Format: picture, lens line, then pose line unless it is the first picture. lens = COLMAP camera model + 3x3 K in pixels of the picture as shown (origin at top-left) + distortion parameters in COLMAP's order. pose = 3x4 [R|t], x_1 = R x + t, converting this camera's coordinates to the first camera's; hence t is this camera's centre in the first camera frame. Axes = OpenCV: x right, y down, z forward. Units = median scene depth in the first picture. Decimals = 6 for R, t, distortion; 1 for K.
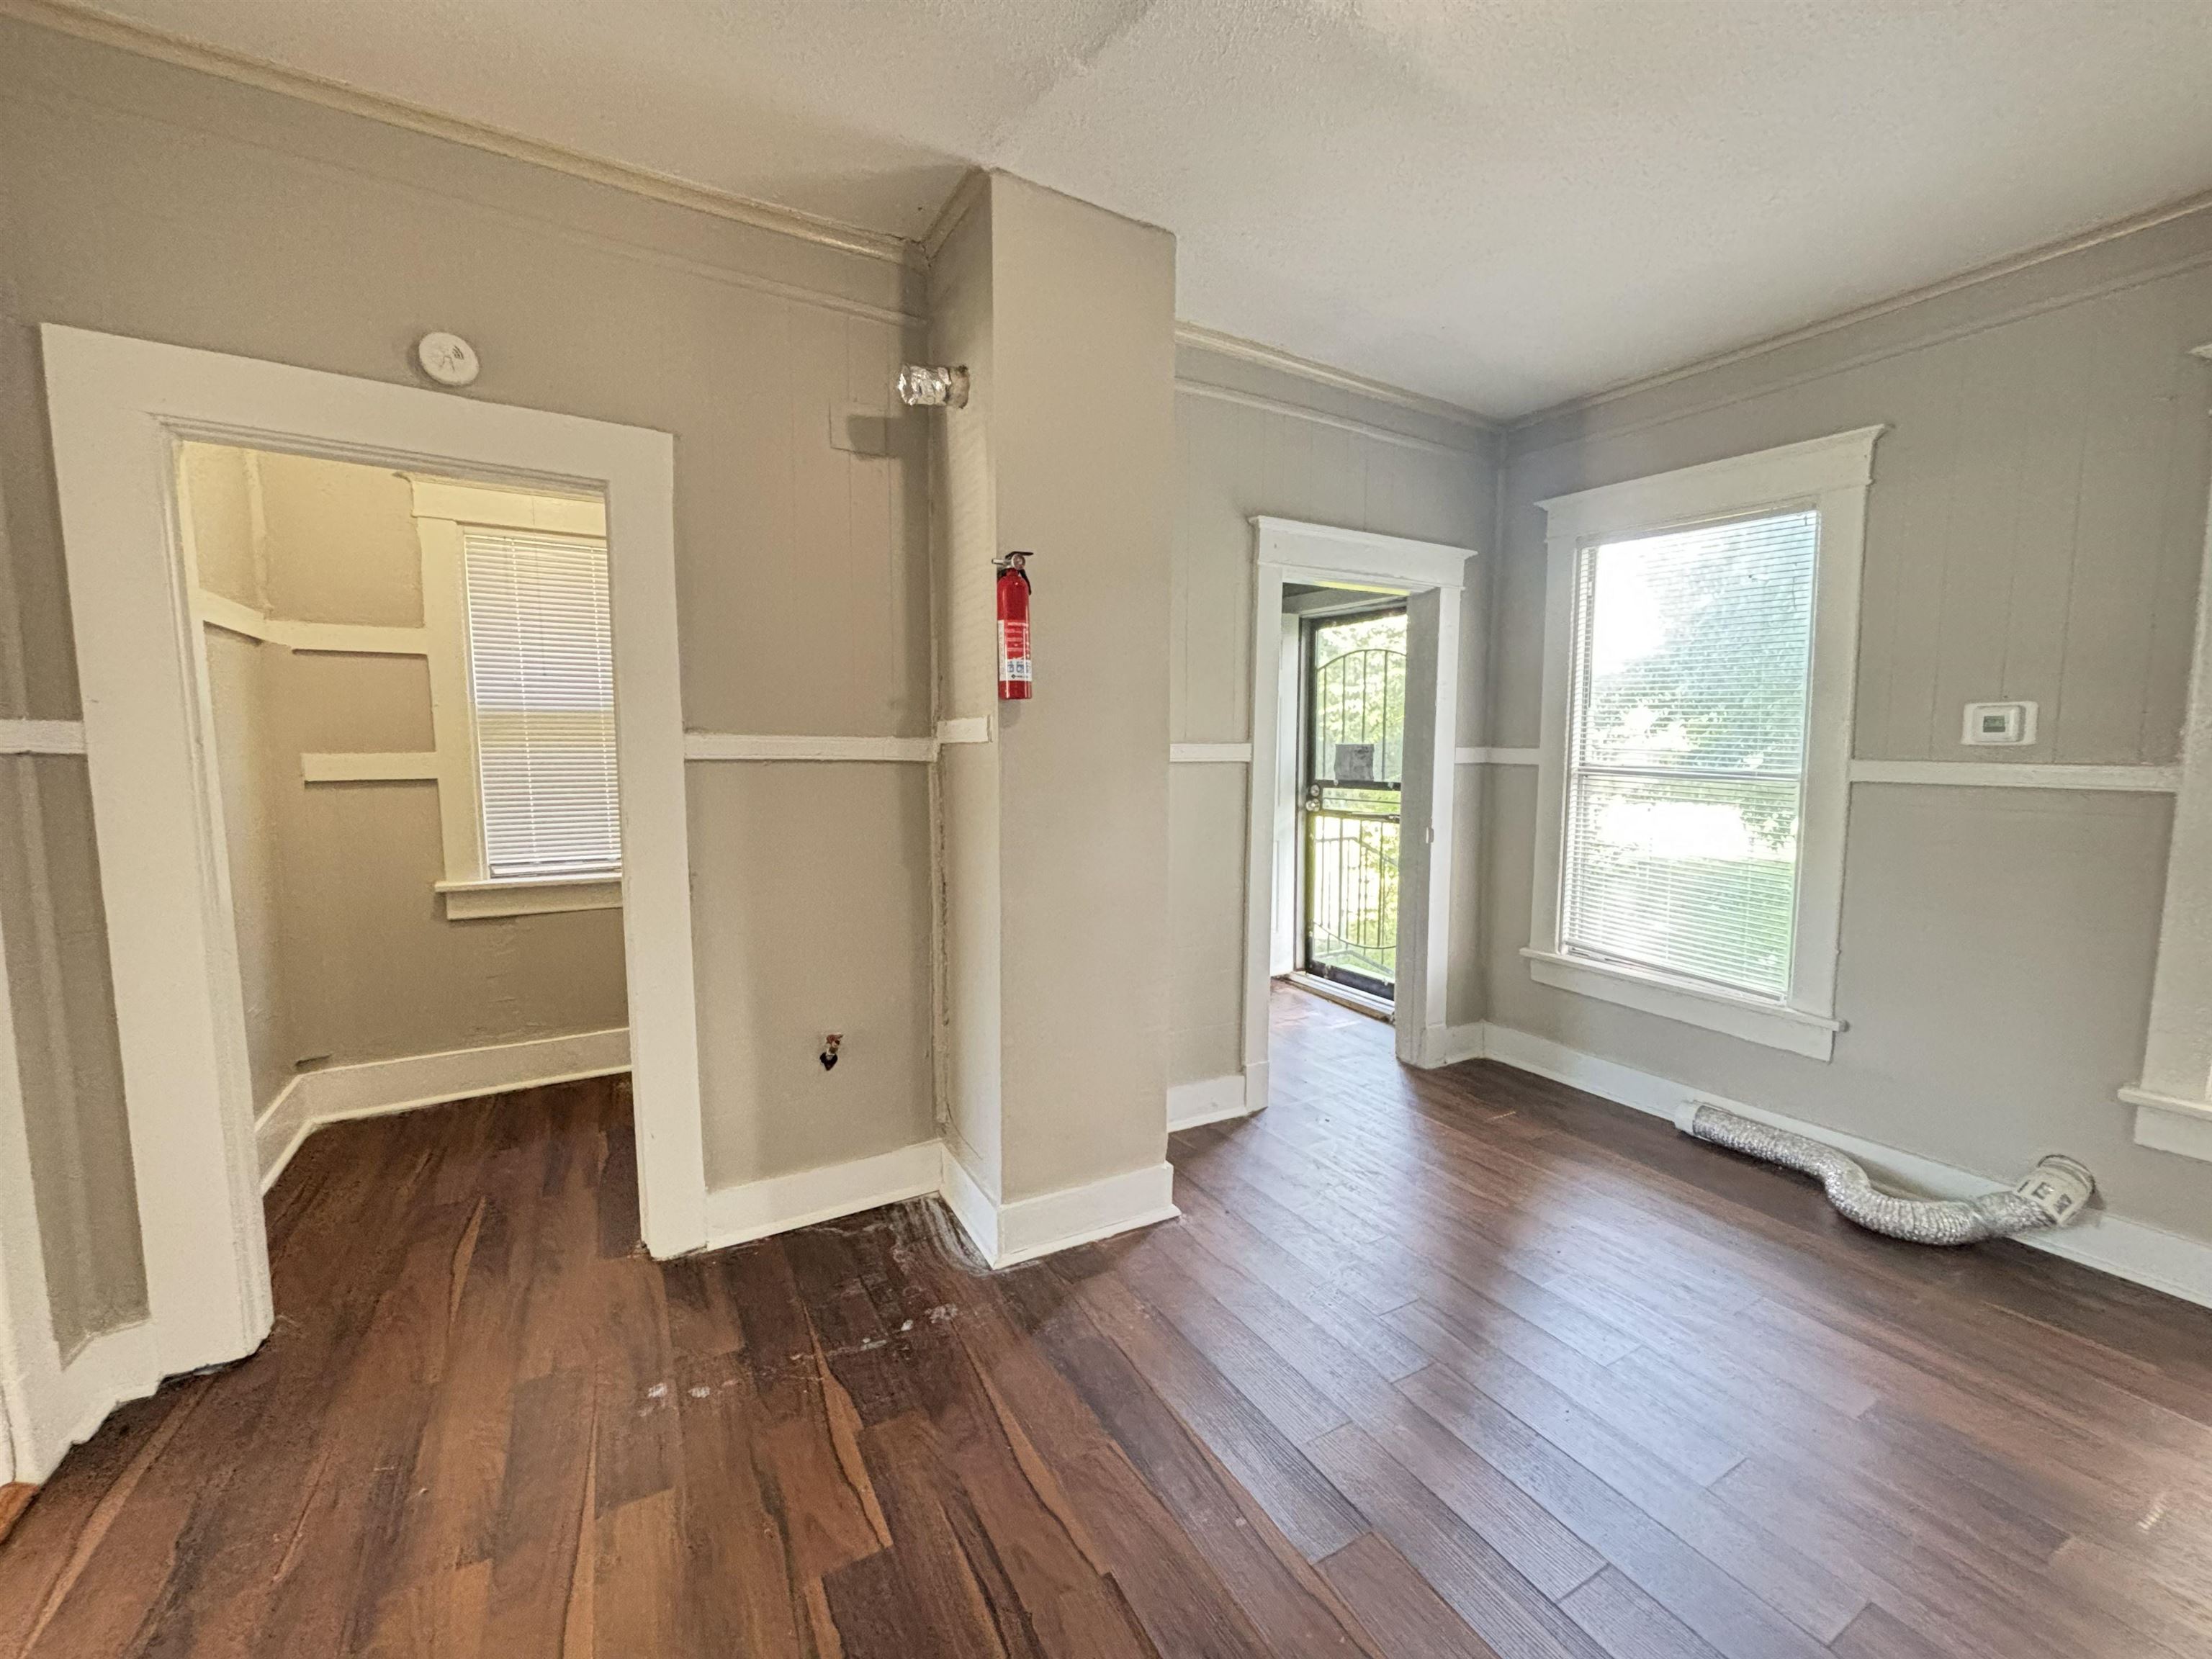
lens RADIAL K [[892.9, 0, 1101.6], [0, 892.9, 829.1], [0, 0, 1]] dist [-0.001326, 0.002701]
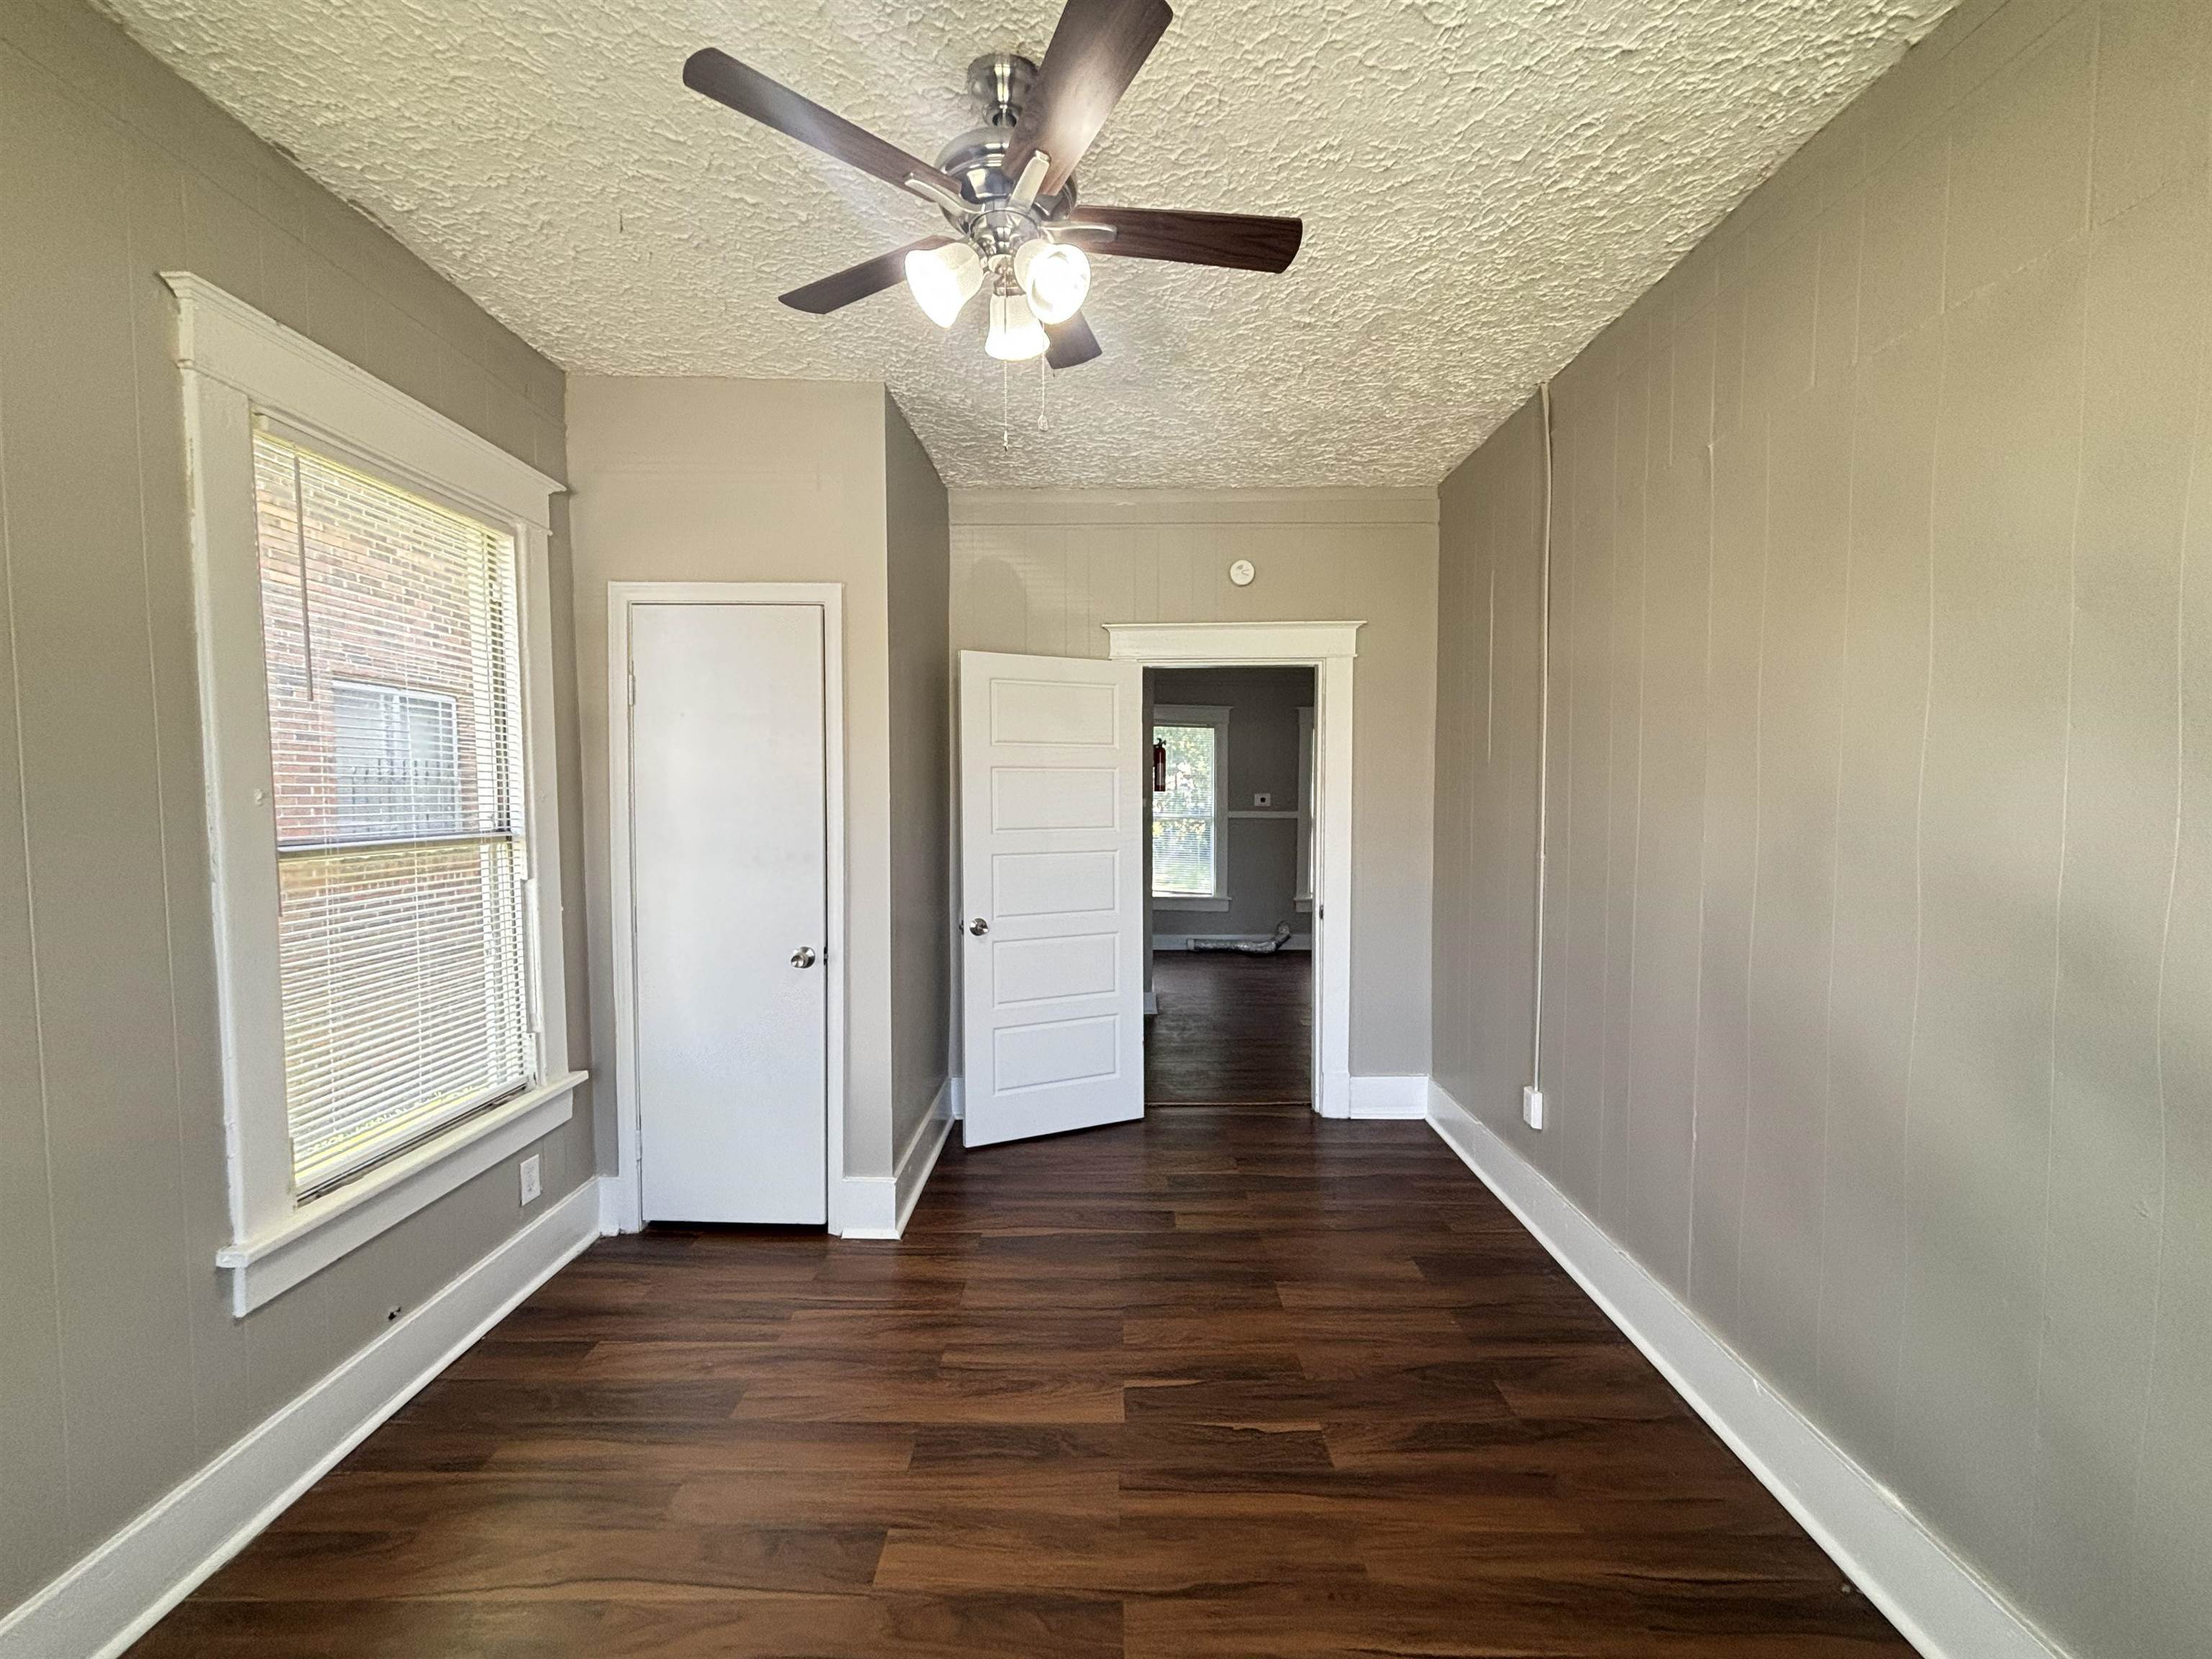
lens RADIAL K [[892.9, 0, 1101.6], [0, 892.9, 829.1], [0, 0, 1]] dist [-0.001326, 0.002701]
pose [[0.492435, -0.044129, 0.869230, -1.630201], [0.082092, 0.996616, 0.004090, -0.050055], [-0.866469, 0.069343, 0.494391, -0.105189]]
